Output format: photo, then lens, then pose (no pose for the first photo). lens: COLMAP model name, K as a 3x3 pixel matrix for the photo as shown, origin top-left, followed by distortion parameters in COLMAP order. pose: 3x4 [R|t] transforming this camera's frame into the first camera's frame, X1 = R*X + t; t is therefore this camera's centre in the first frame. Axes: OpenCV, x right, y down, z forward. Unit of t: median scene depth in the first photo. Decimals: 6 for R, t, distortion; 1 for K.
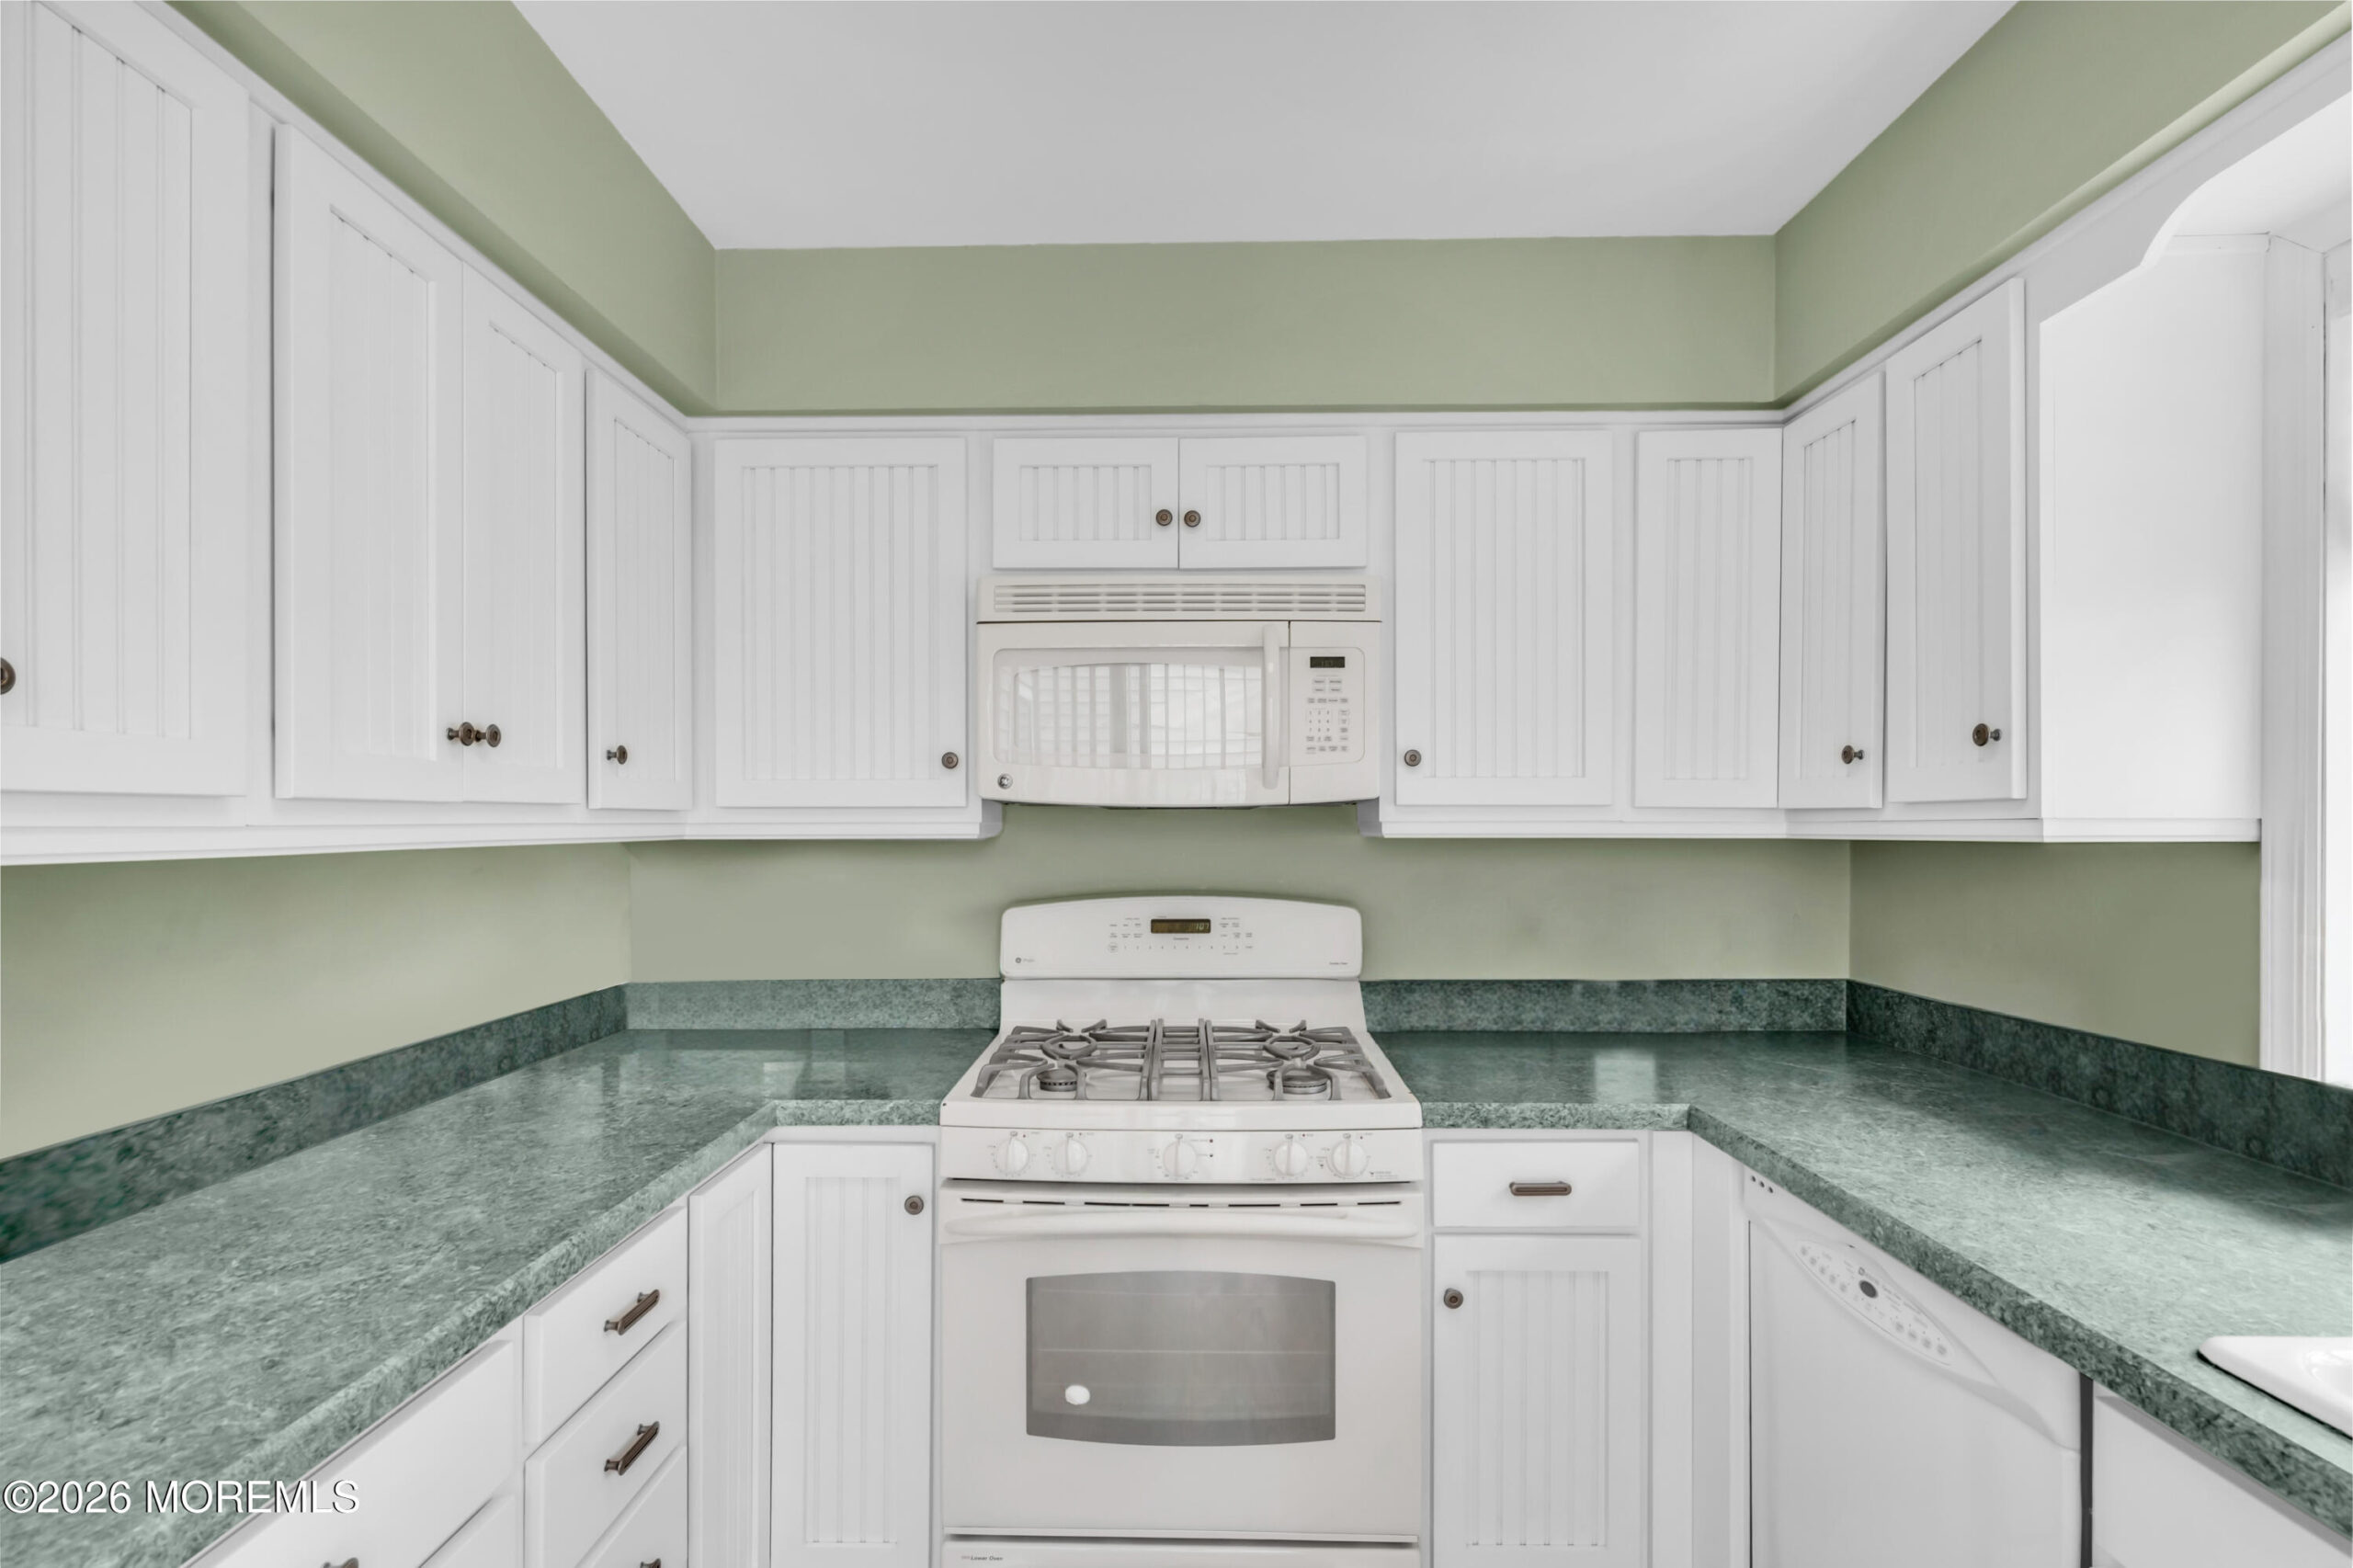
lens RADIAL K [[1098.8, 0, 1167.6], [0, 1098.8, 833.0], [0, 0, 1]] dist [-0.006243, 0.000347]
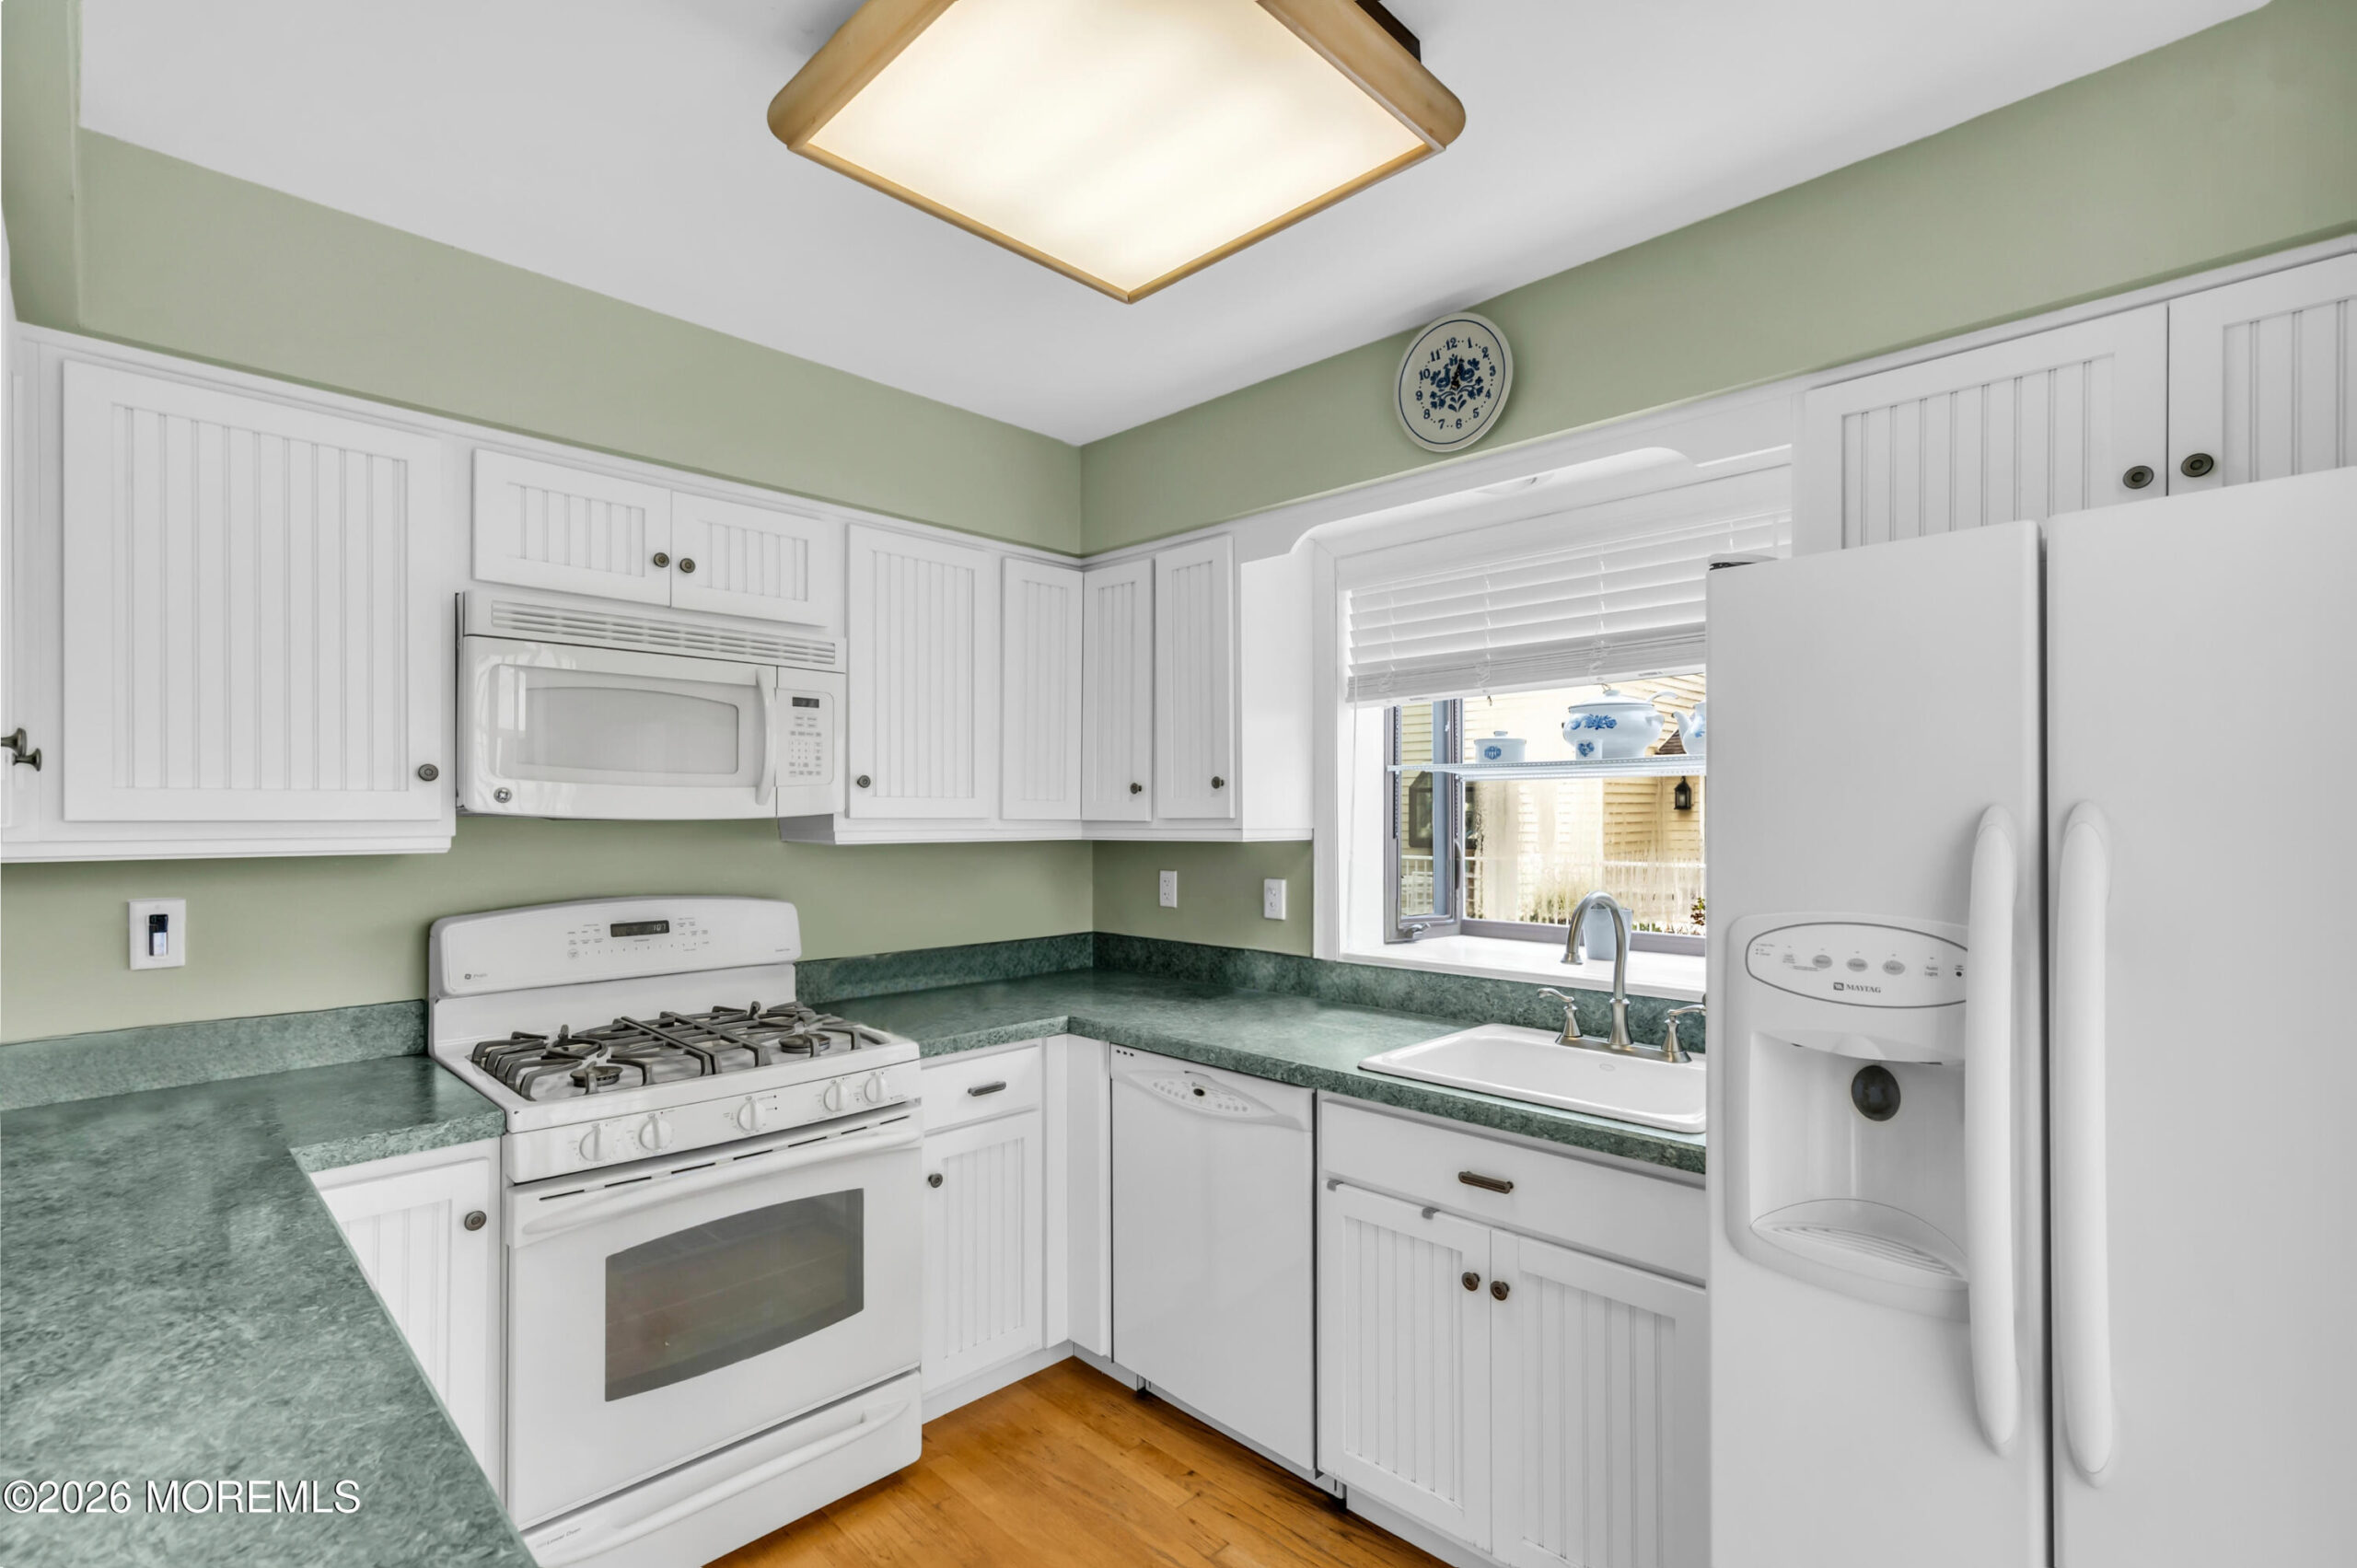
lens RADIAL K [[1079.0, 0, 1180.0], [0, 1079.0, 814.9], [0, 0, 1]] dist [-0.003748, 0.000278]
pose [[0.683551, 0.000690, 0.729903, -0.497029], [0.006350, 0.999956, -0.006892, -0.020783], [-0.729875, 0.009346, 0.683516, -0.143339]]
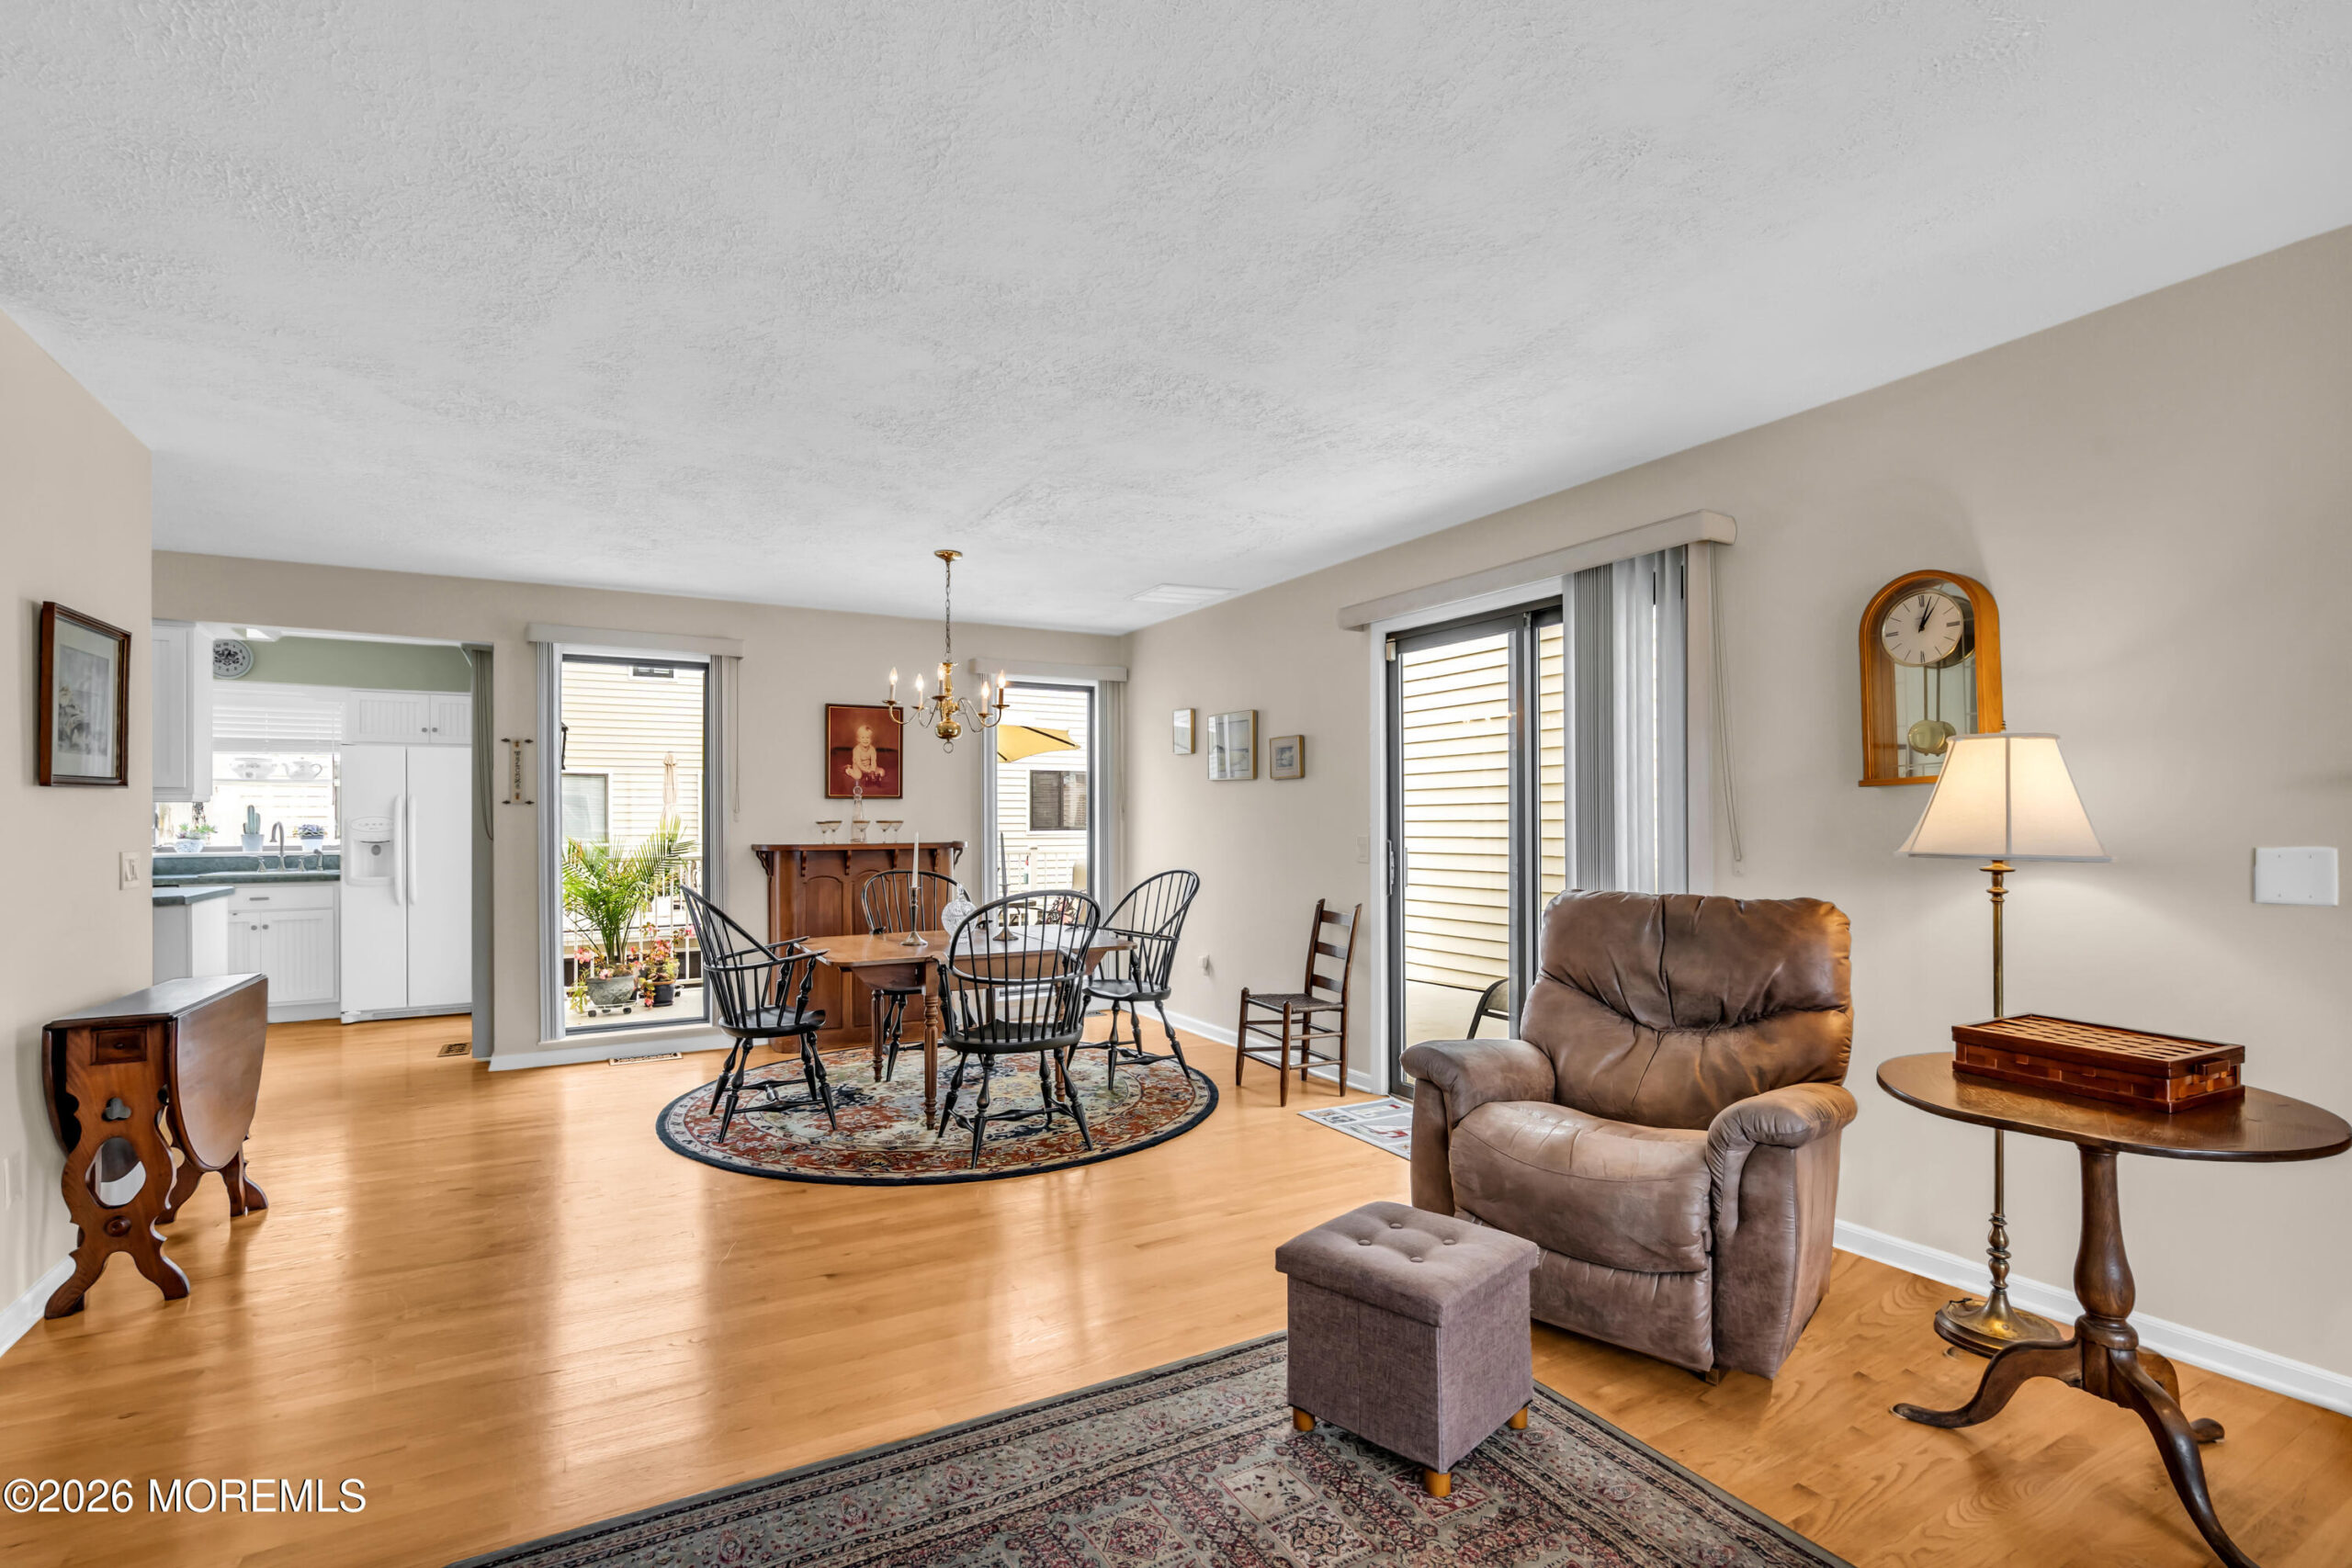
lens RADIAL K [[1076.6, 0, 1177.5], [0, 1076.6, 814.8], [0, 0, 1]] dist [-0.003748, 0.000278]
pose [[-0.506885, 0.007820, 0.861978, -4.040744], [0.007857, 0.999959, -0.004452, 0.070924], [-0.861978, 0.004516, -0.506926, -0.475395]]
